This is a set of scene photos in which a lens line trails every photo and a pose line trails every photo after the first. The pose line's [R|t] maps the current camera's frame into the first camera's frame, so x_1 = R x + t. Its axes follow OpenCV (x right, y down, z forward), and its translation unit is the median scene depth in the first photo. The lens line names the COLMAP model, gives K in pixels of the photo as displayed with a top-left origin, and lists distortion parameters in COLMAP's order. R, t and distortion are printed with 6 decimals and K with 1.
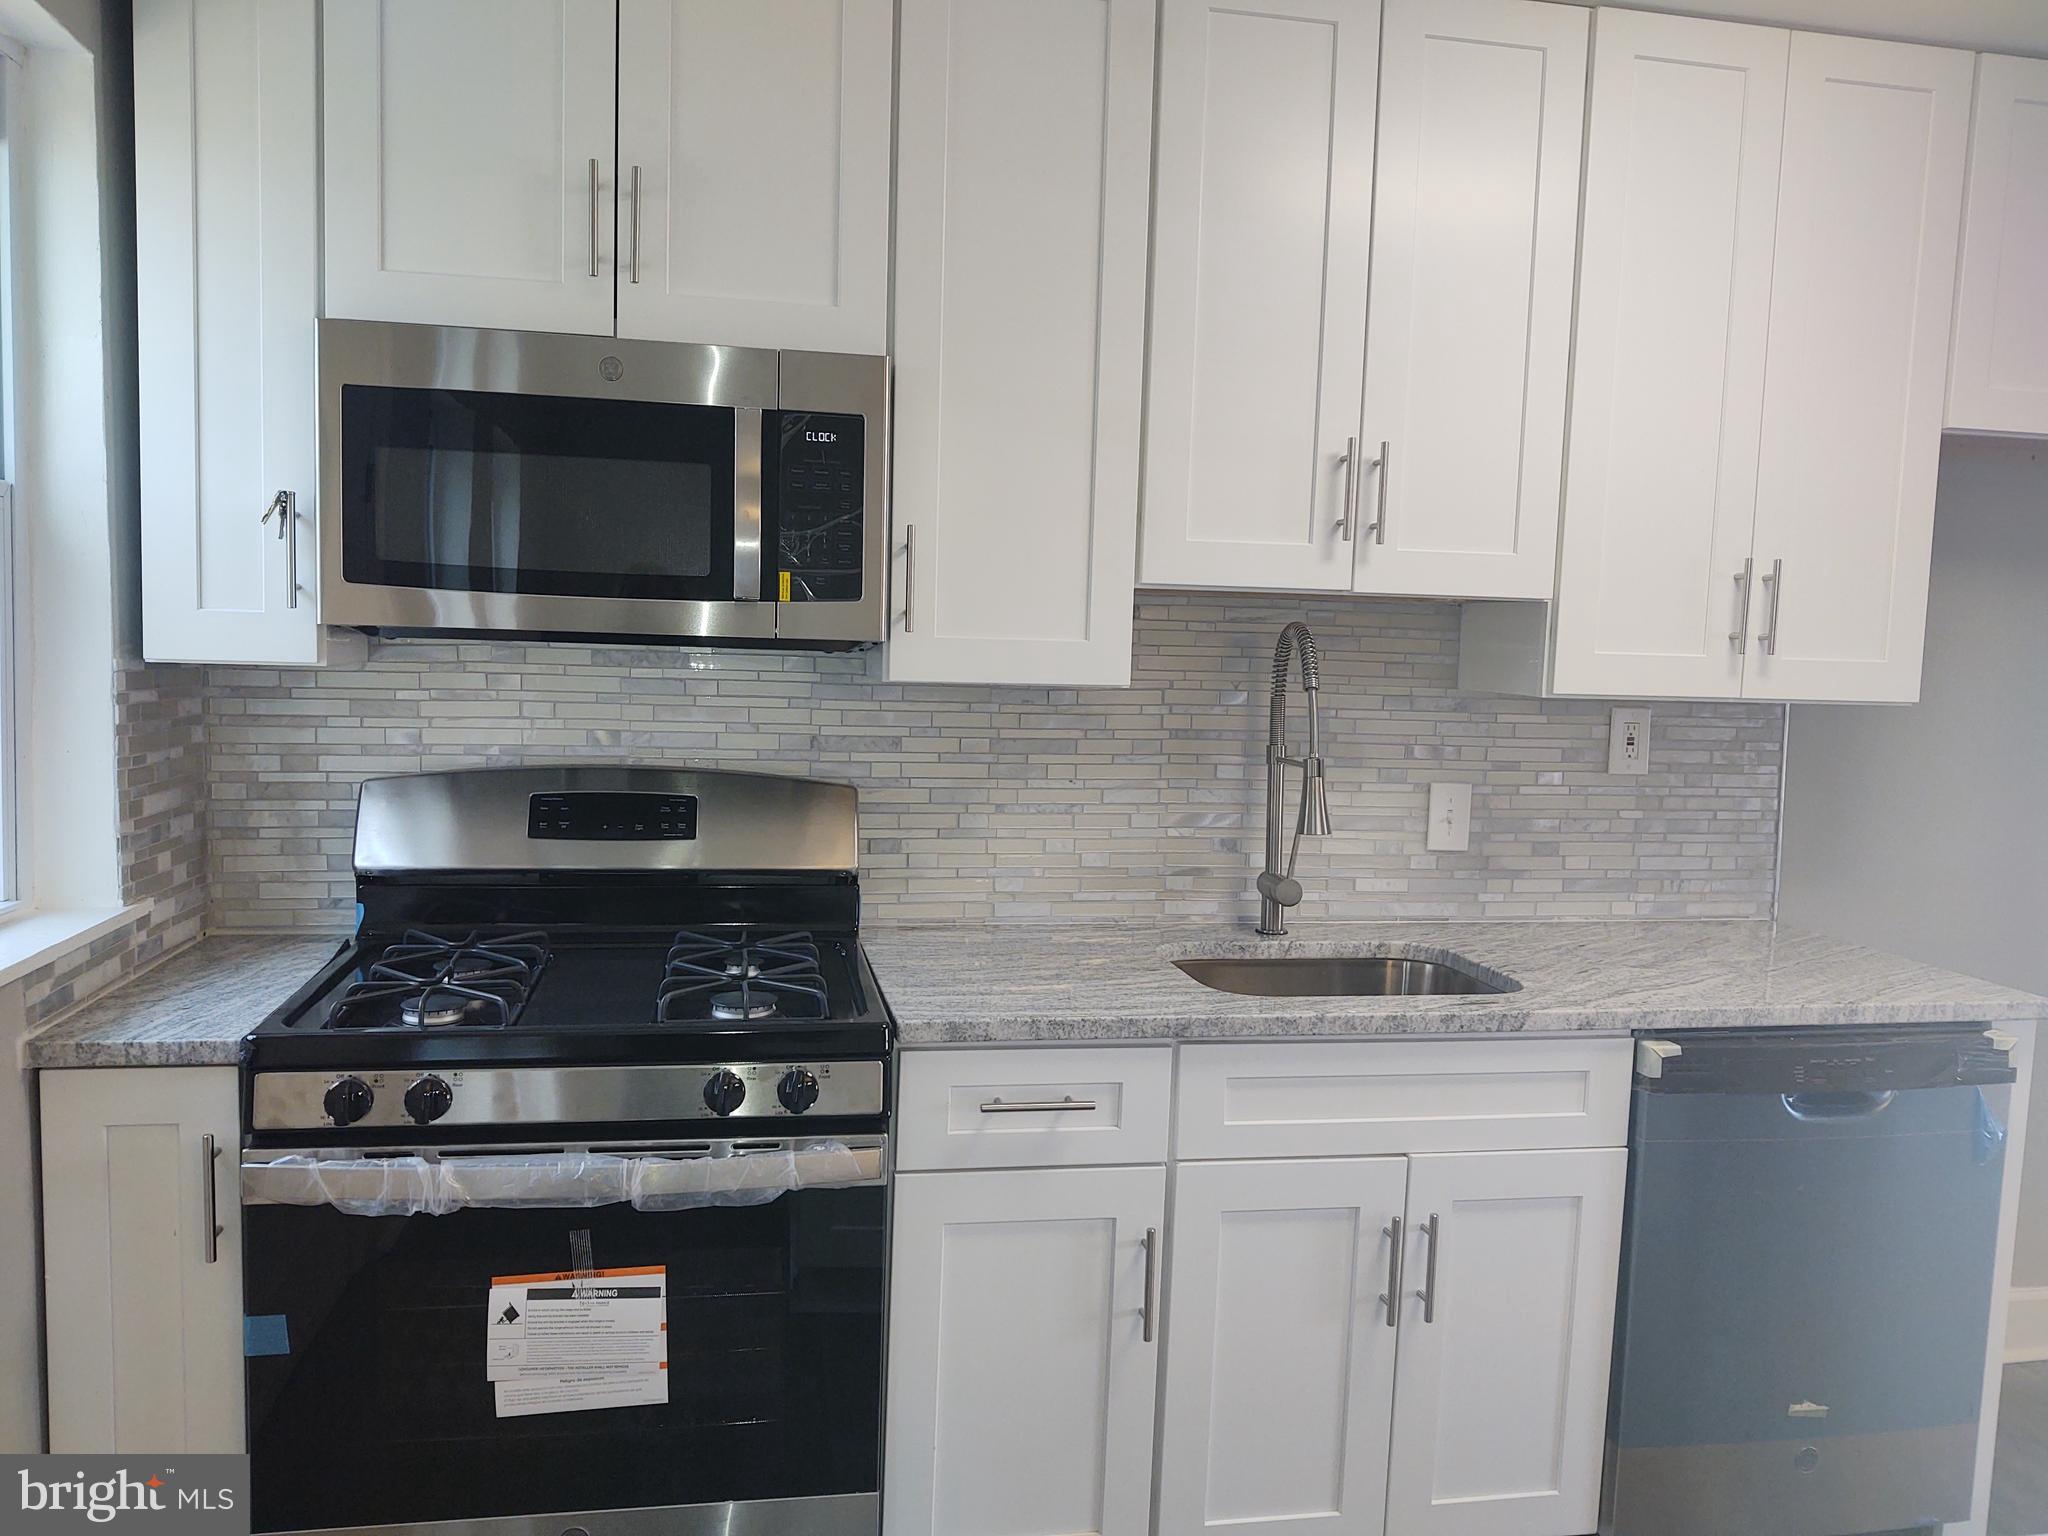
lens RADIAL K [[1546.0, 0, 1001.2], [0, 1546.0, 772.0], [0, 0, 1]] dist [0.043848, -0.092934]
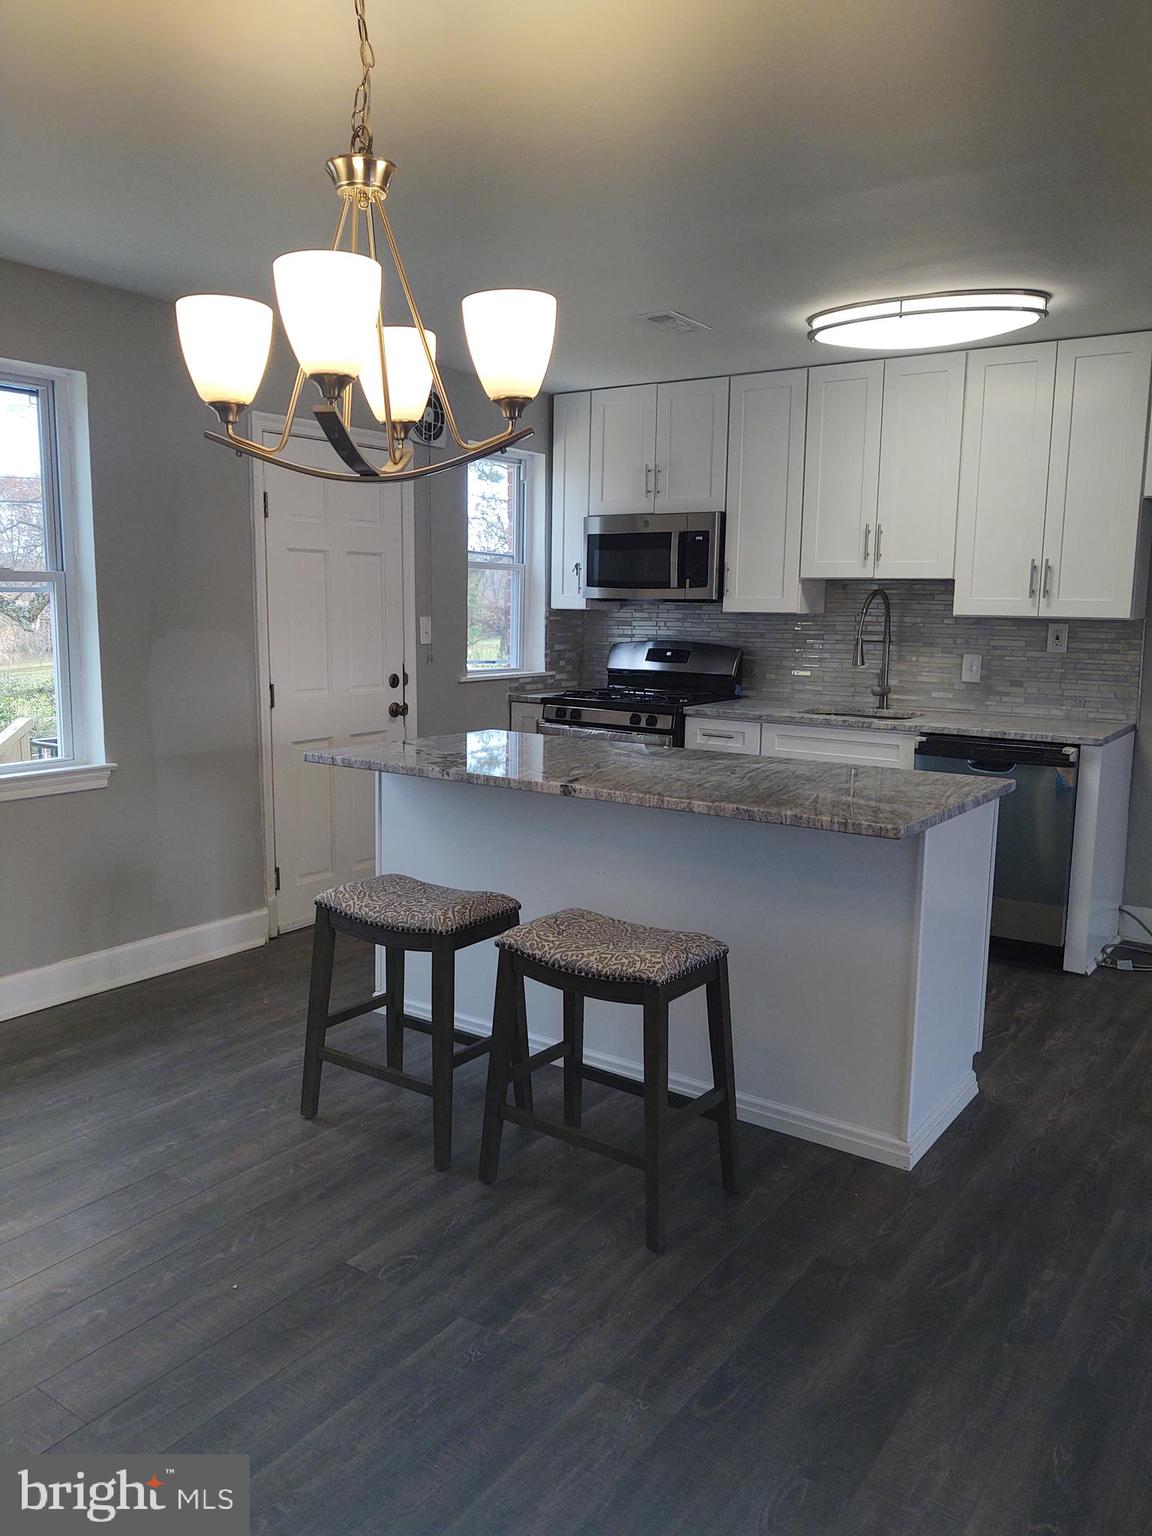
lens RADIAL K [[1159.5, 0, 576.0], [0, 1159.5, 768.0], [0, 0, 1]] dist [0.043848, -0.092934]
pose [[0.698649, 0.084003, -0.710516, 1.410532], [-0.052269, 0.996422, 0.066409, 0.116009], [0.713553, -0.009259, 0.700540, -0.881876]]
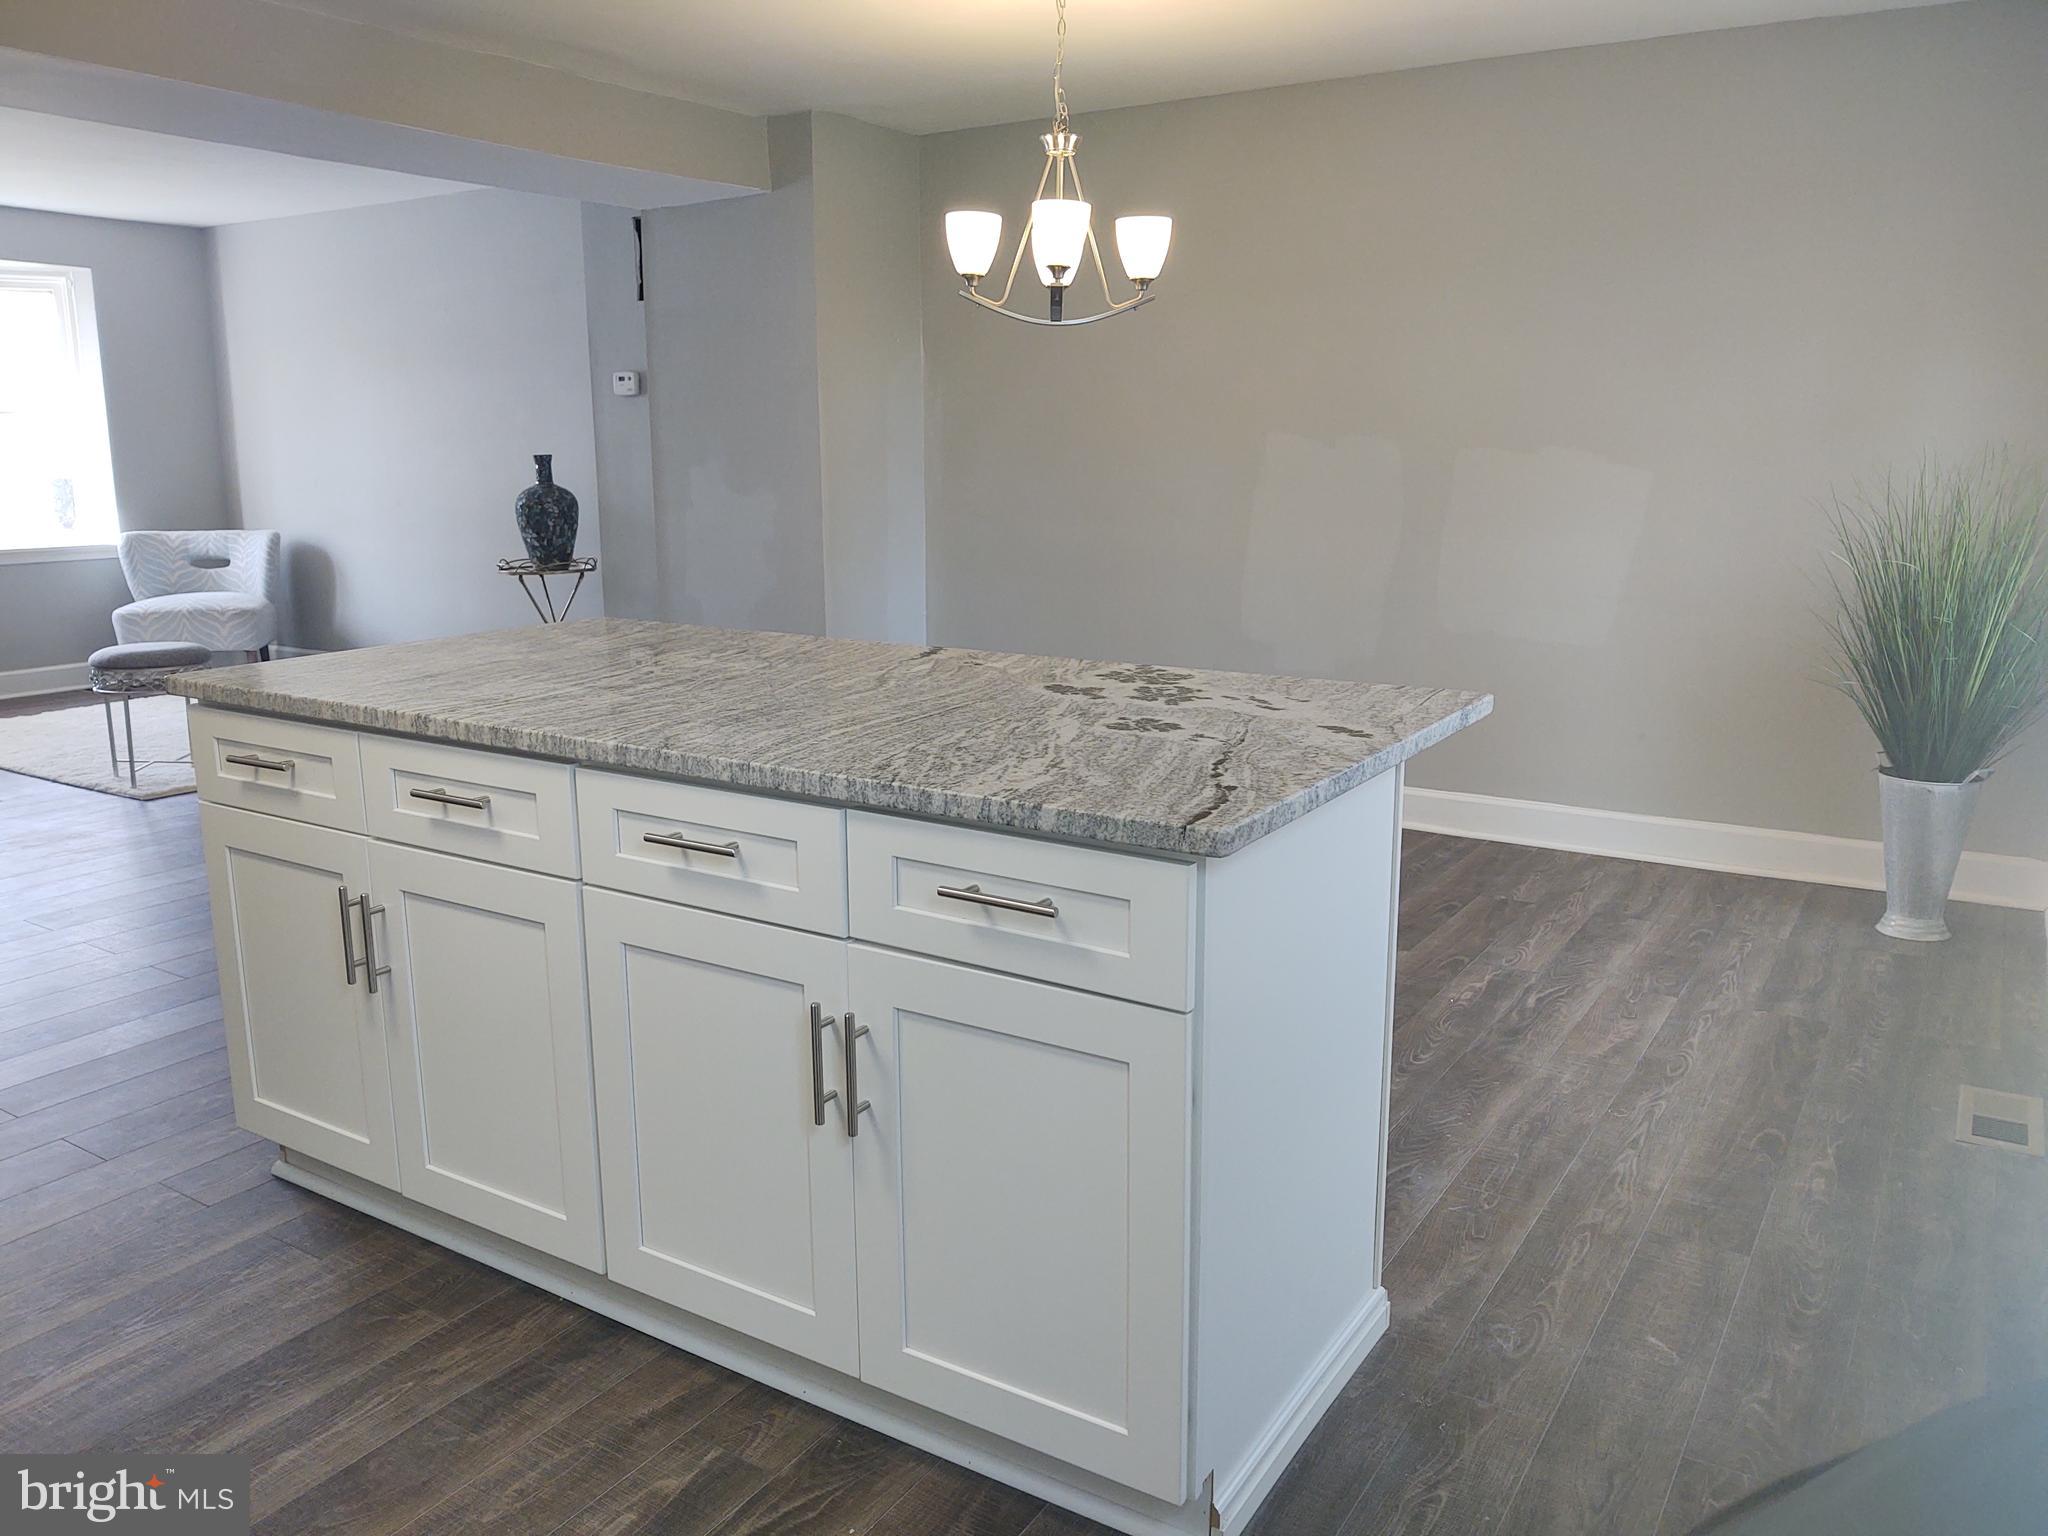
lens RADIAL K [[1548.6, 0, 1024.0], [0, 1548.6, 768.0], [0, 0, 1]] dist [-0.004716, -0.004877]
pose [[-0.731164, -0.167048, 0.661434, -0.380957], [0.037982, 0.958085, 0.283954, -0.023165], [-0.681144, 0.232739, -0.694173, 0.827924]]
